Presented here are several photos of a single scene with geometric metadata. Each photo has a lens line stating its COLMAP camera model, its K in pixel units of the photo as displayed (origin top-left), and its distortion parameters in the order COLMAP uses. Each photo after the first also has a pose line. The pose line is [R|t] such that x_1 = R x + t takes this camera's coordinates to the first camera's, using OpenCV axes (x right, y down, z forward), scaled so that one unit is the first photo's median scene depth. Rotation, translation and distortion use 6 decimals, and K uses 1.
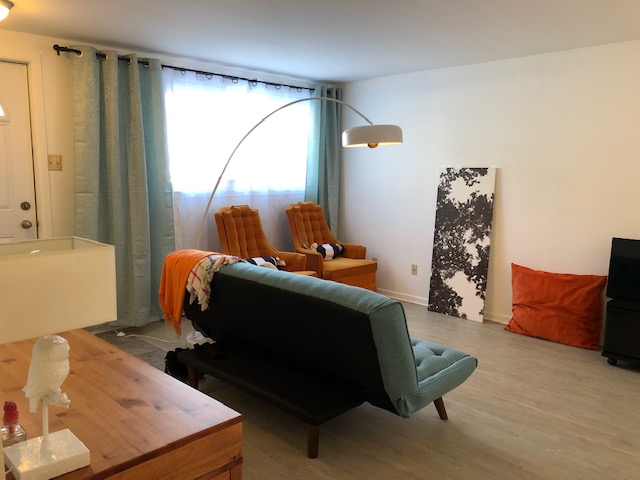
lens RADIAL K [[520.4, 0, 323.6], [0, 520.4, 239.7], [0, 0, 1]] dist [0.033764, -0.007701]
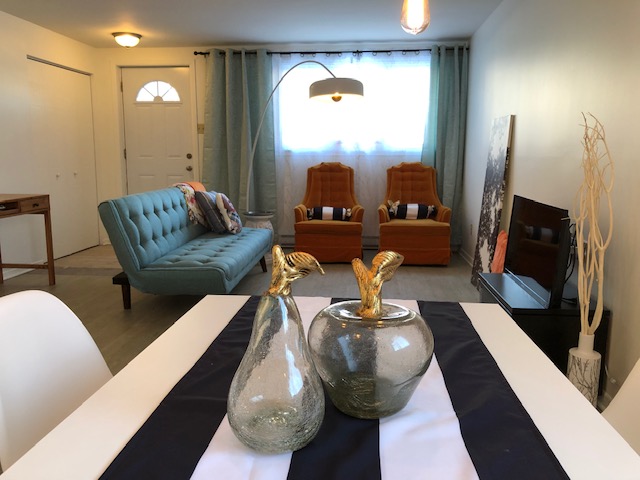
lens RADIAL K [[520.4, 0, 323.6], [0, 520.4, 239.7], [0, 0, 1]] dist [0.033764, -0.007701]
pose [[0.640604, 0.115038, -0.759205, 0.820208], [-0.099974, 0.992794, 0.066076, 0.035965], [0.761335, 0.033573, 0.647489, 0.257514]]
